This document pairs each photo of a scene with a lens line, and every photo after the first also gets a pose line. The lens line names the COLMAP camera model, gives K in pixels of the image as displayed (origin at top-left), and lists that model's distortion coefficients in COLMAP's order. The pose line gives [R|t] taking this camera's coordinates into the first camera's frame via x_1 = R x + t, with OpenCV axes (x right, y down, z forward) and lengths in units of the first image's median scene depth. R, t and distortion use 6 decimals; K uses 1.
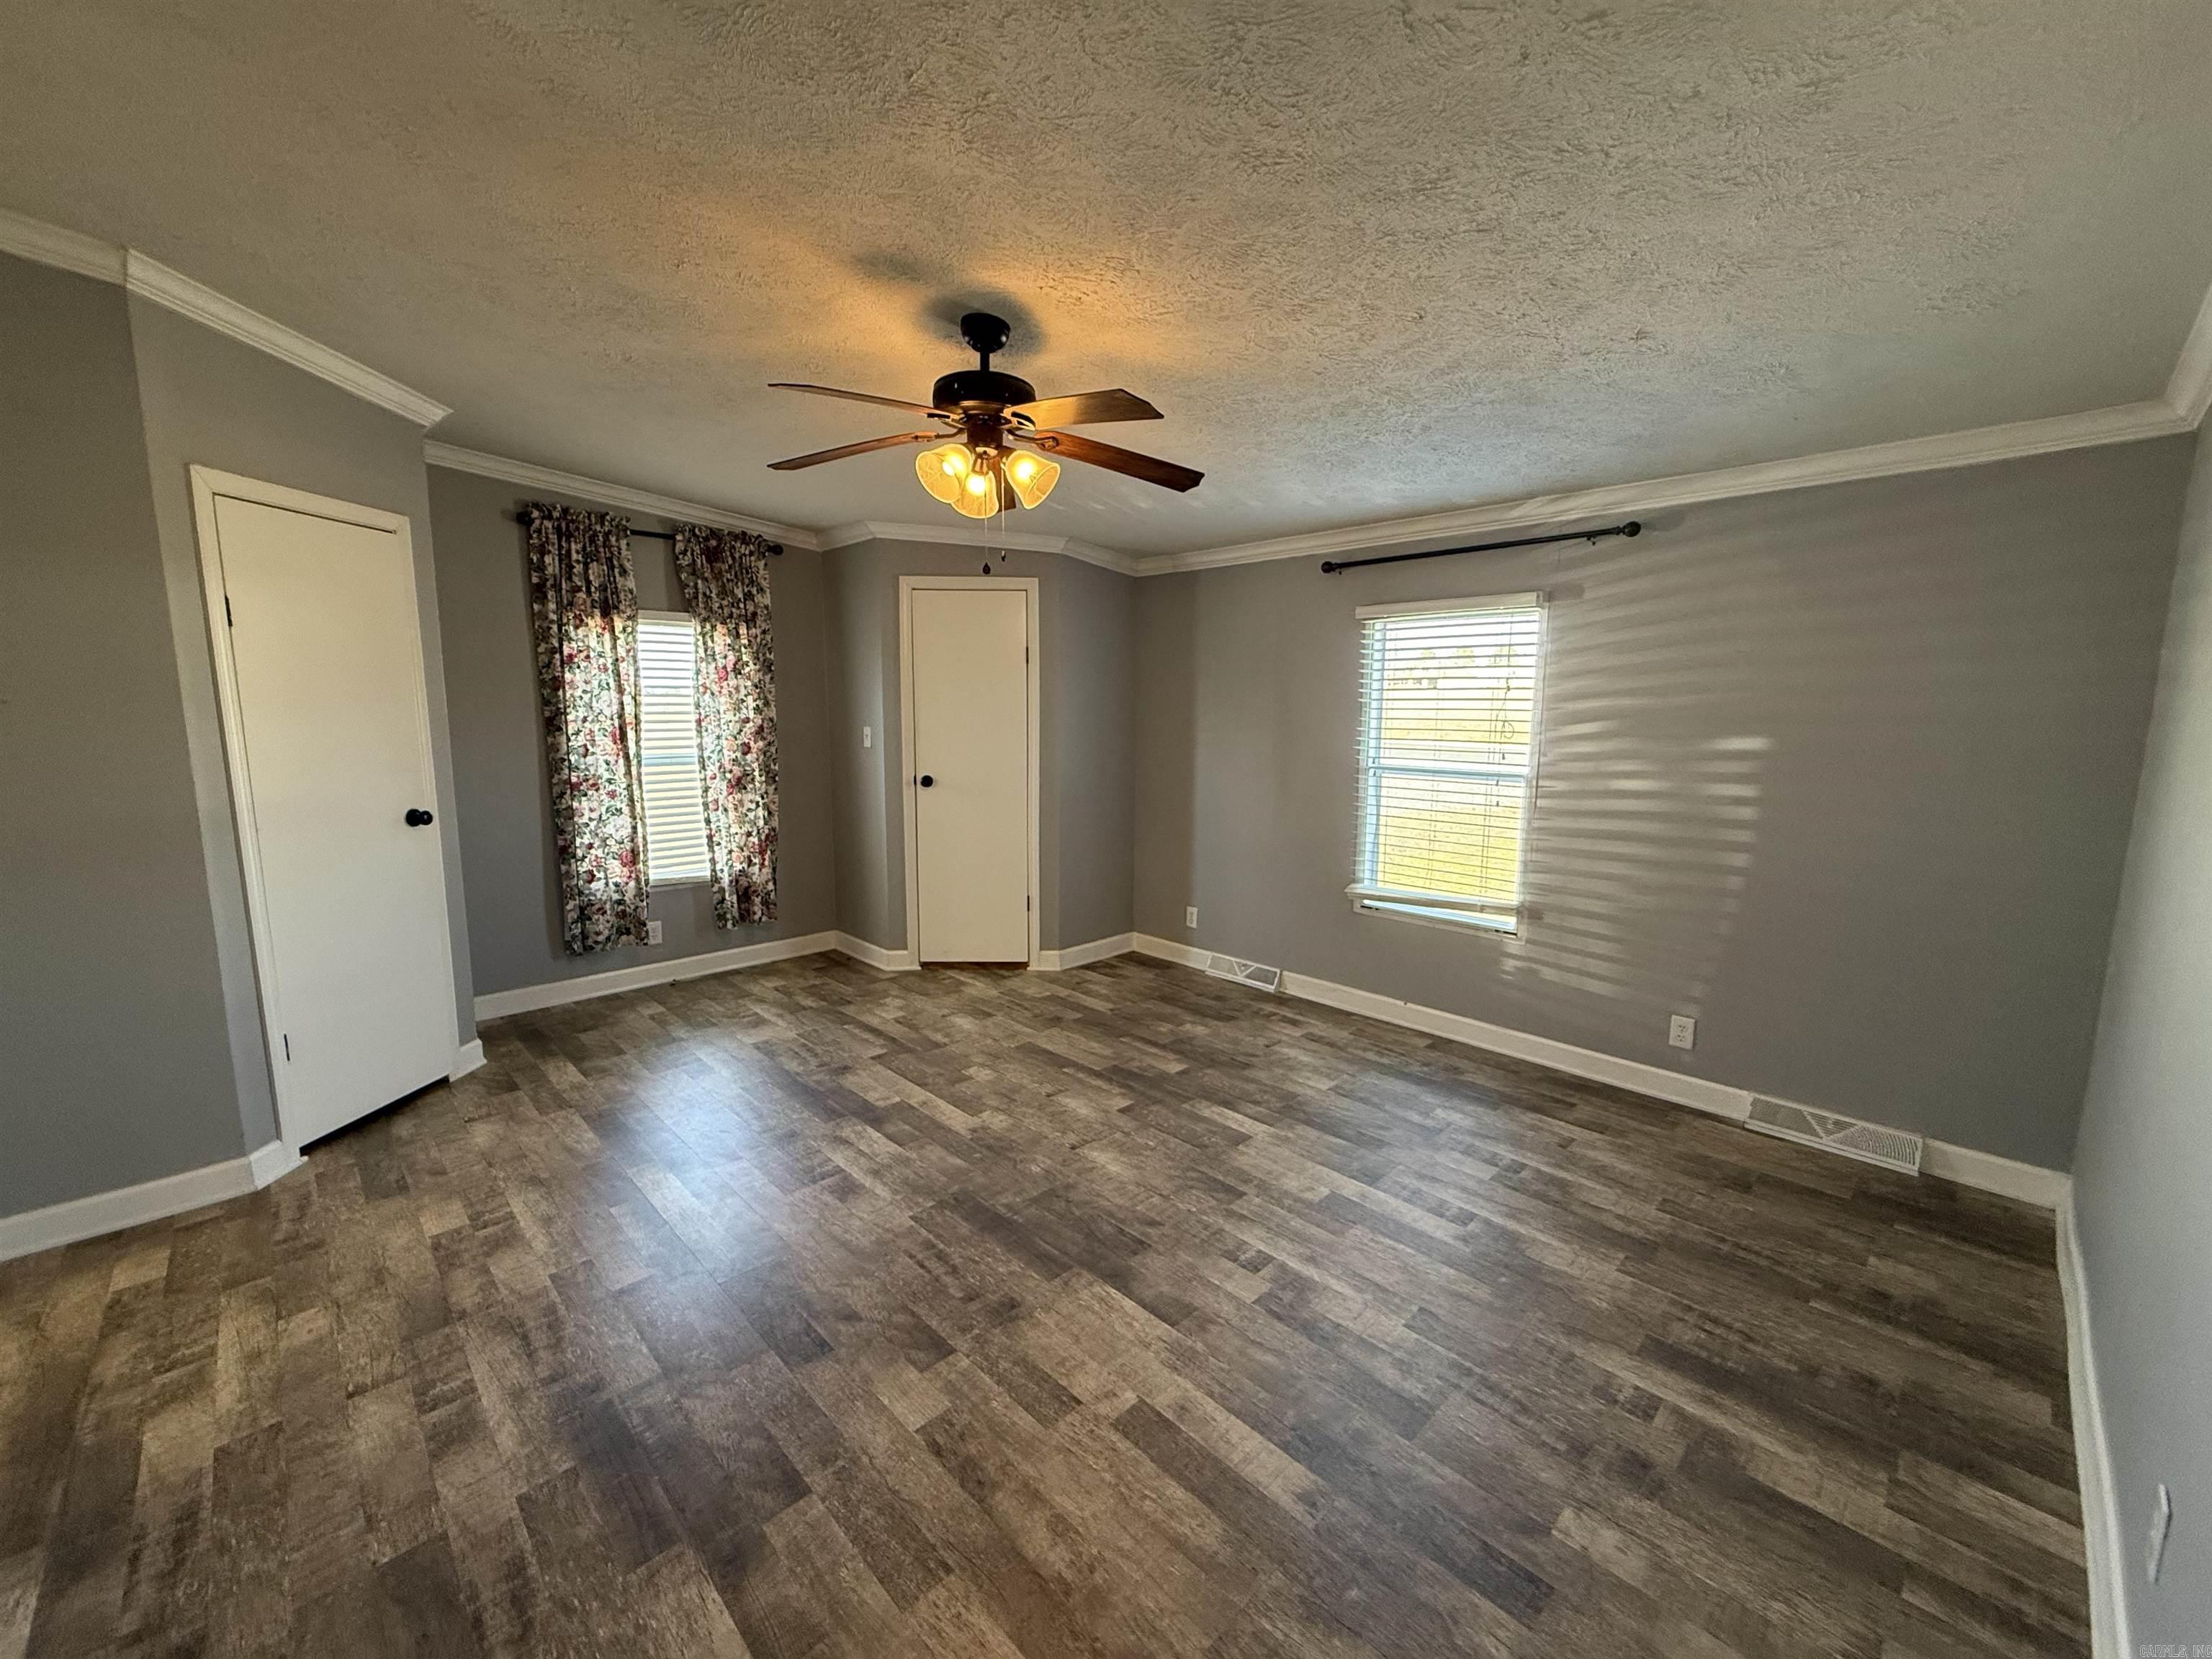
lens RADIAL K [[875.6, 0, 1085.6], [0, 875.6, 828.3], [0, 0, 1]] dist [0.000302, 0.000117]
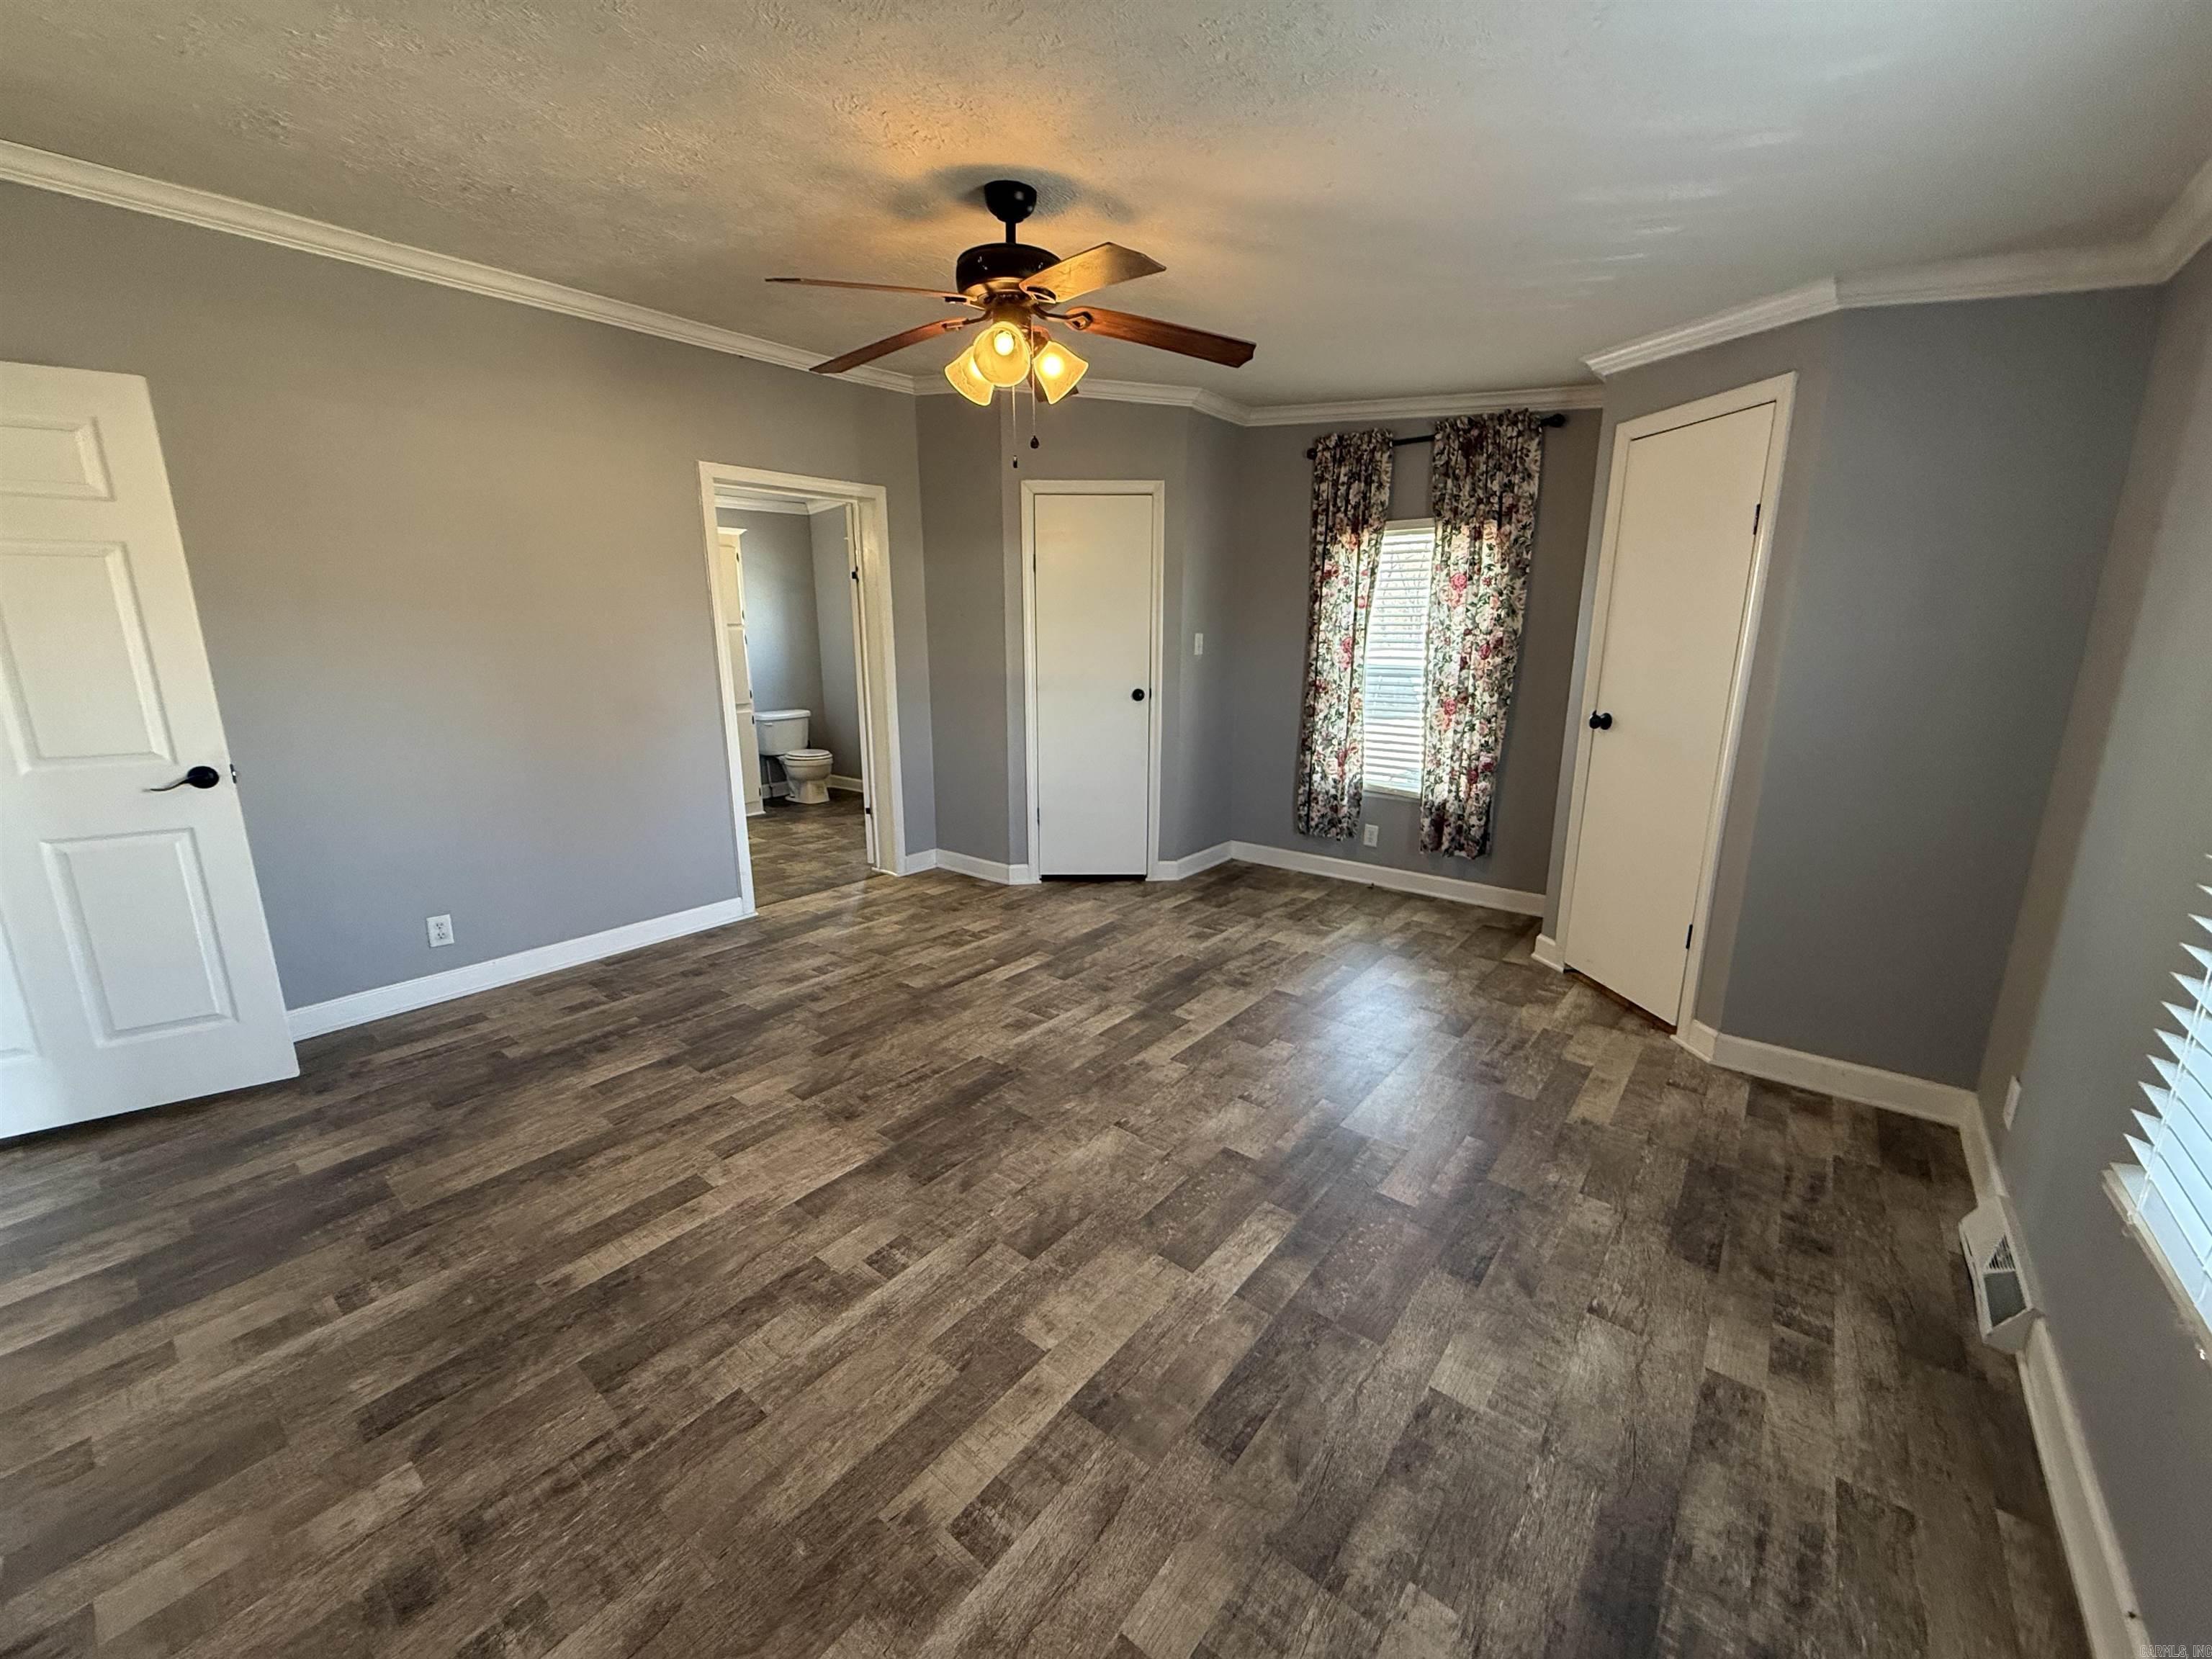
lens RADIAL K [[875.6, 0, 1114.9], [0, 875.6, 827.5], [0, 0, 1]] dist [0.000302, 0.000117]
pose [[0.136738, 0.220947, -0.965653, 0.564053], [-0.136472, 0.969715, 0.202552, -0.072035], [0.981162, 0.104088, 0.162750, 0.608972]]
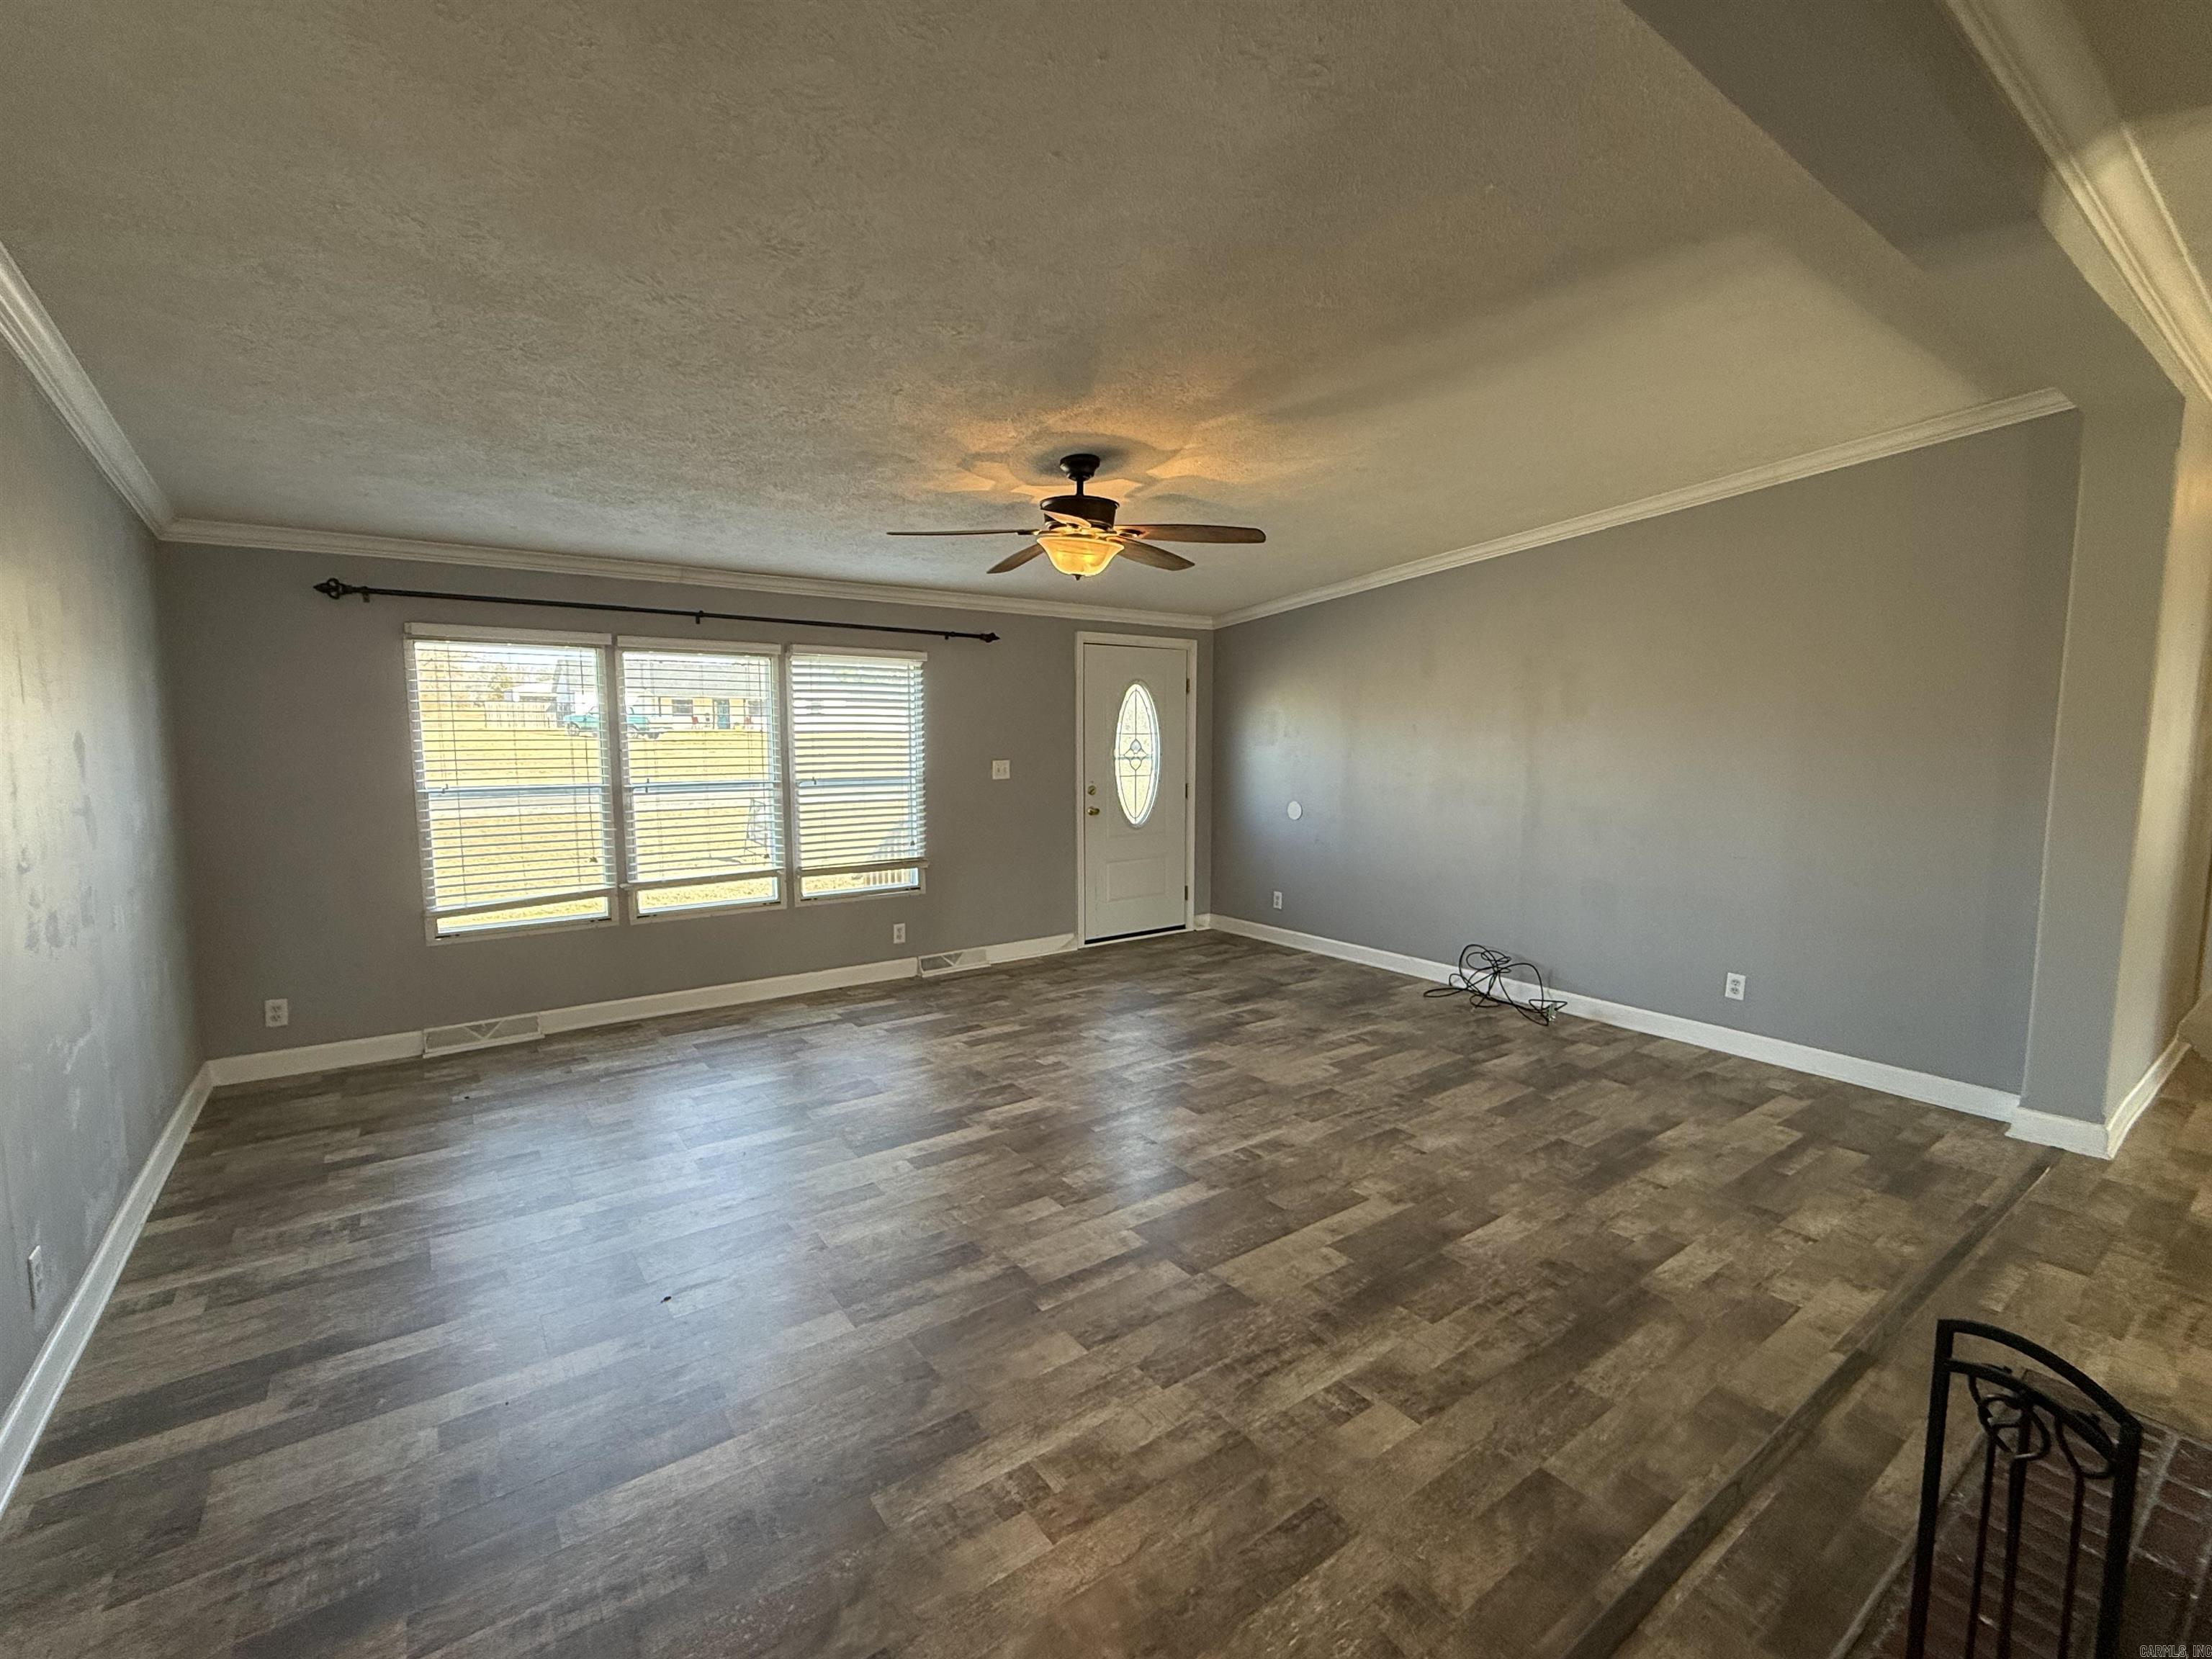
lens RADIAL K [[963.7, 0, 1108.1], [0, 963.7, 824.4], [0, 0, 1]] dist [-0.003160, -0.000406]
pose [[0.134278, -0.105132, 0.985351, -0.852938], [0.140352, 0.986350, 0.086112, -0.070474], [-0.980954, 0.126733, 0.147201, 0.484376]]
